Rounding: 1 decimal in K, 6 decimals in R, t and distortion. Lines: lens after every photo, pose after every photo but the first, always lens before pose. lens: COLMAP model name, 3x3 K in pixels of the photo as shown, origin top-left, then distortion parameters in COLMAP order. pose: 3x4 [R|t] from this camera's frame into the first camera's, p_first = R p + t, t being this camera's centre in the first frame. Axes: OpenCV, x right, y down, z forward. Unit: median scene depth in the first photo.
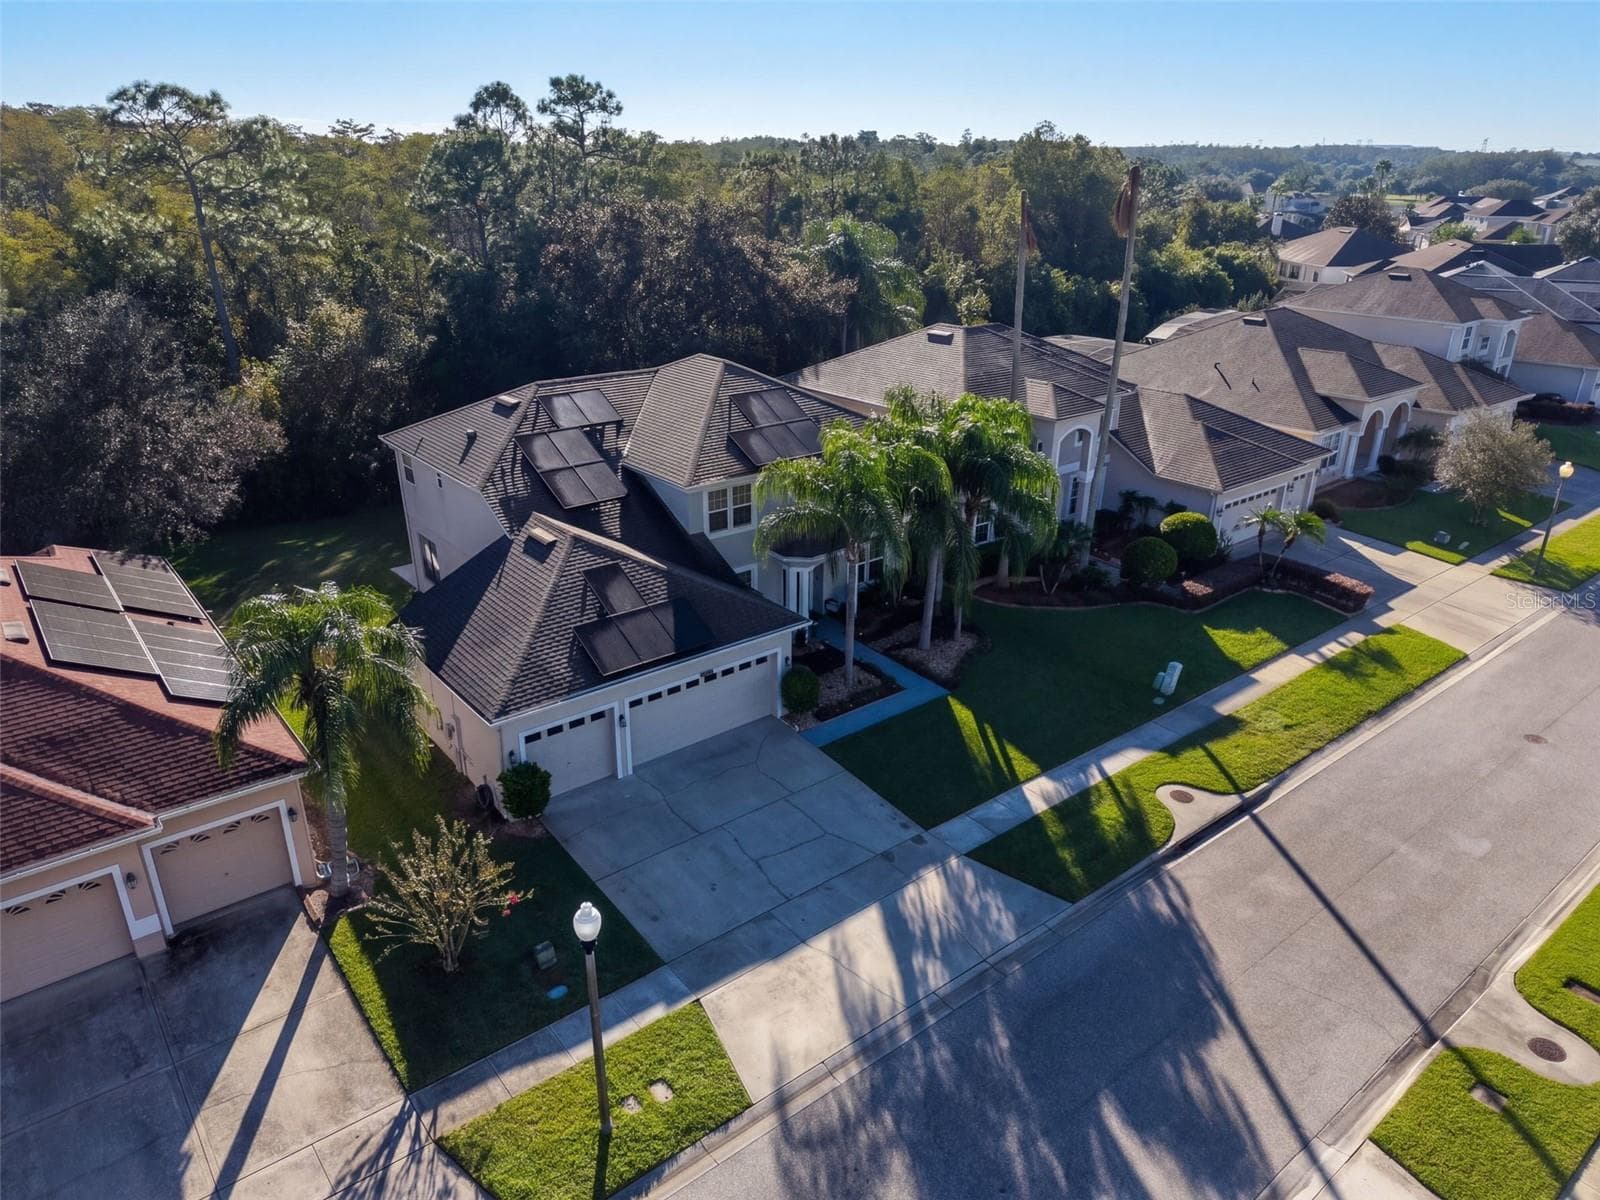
lens RADIAL K [[1055.9, 0, 800.0], [0, 1055.9, 600.0], [0, 0, 1]] dist [0.036015, -0.000710]
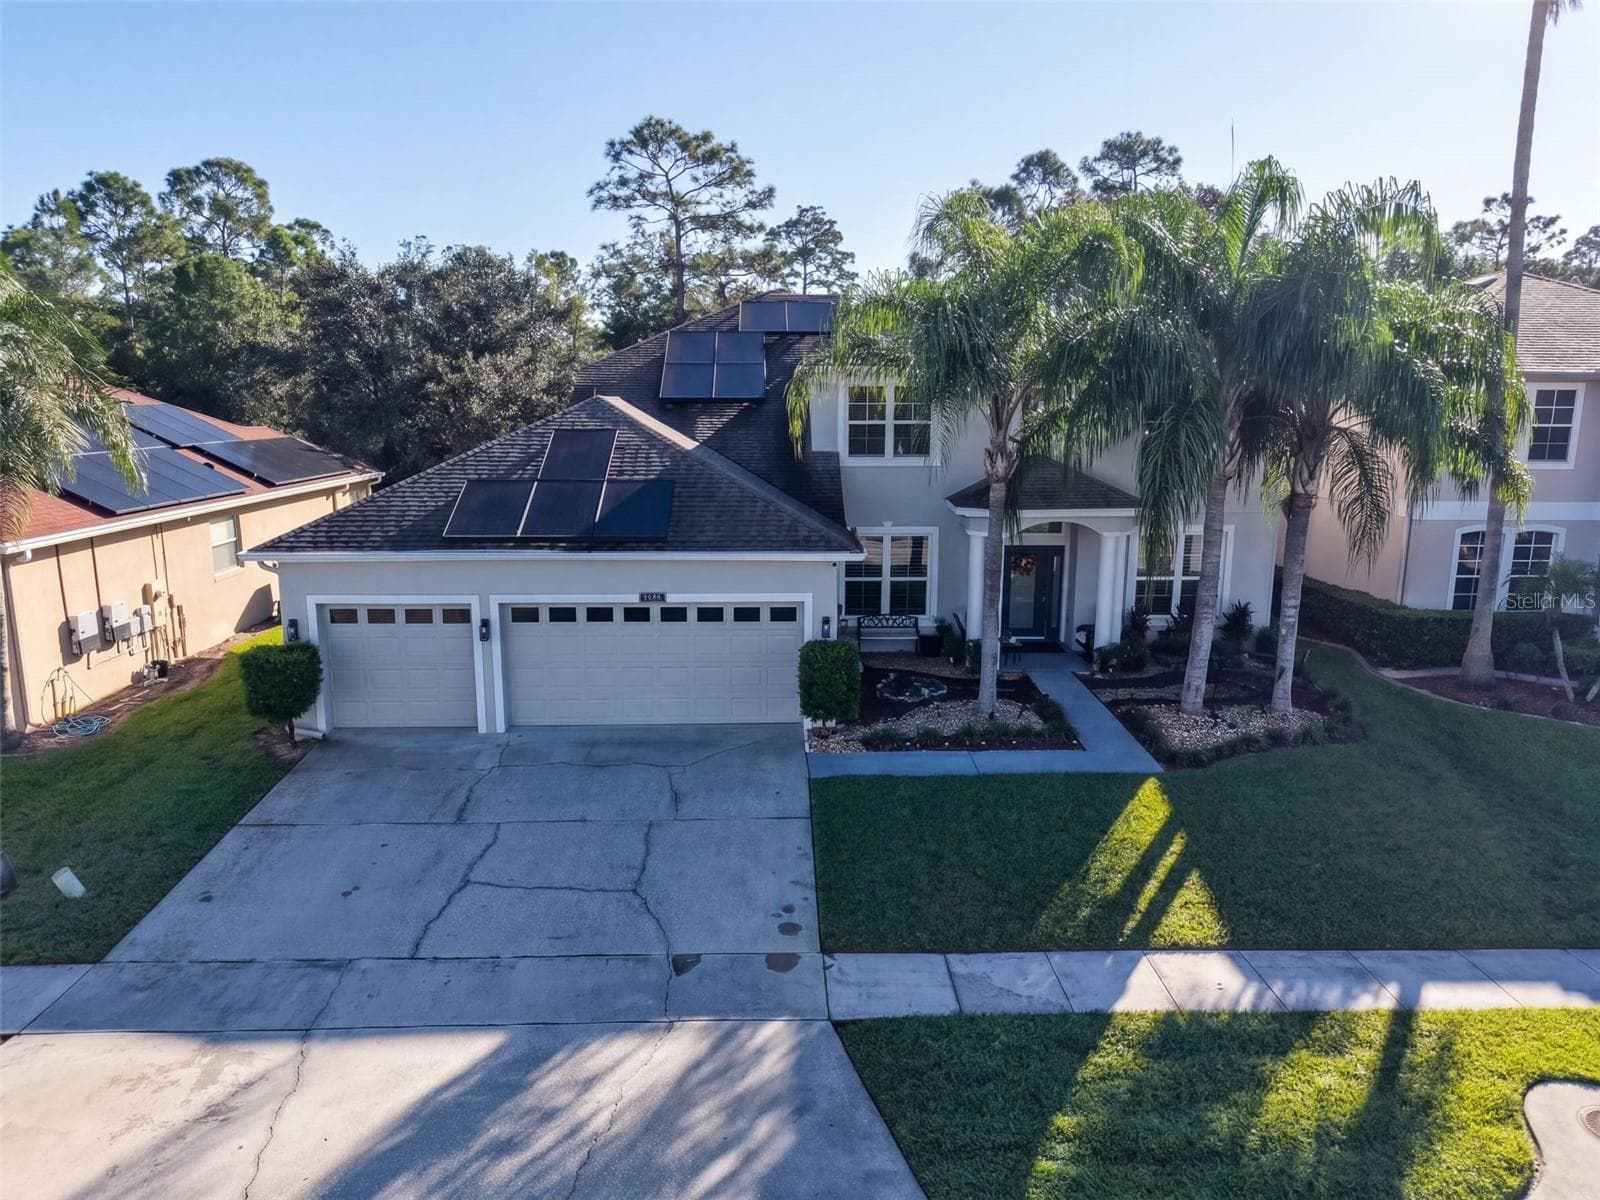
lens RADIAL K [[1055.9, 0, 800.0], [0, 1055.9, 600.0], [0, 0, 1]] dist [0.036015, -0.000710]
pose [[0.808210, 0.120550, -0.576423, 0.309318], [-0.225598, 0.967531, -0.113970, 0.116018], [0.543968, 0.222152, 0.809165, 0.549023]]
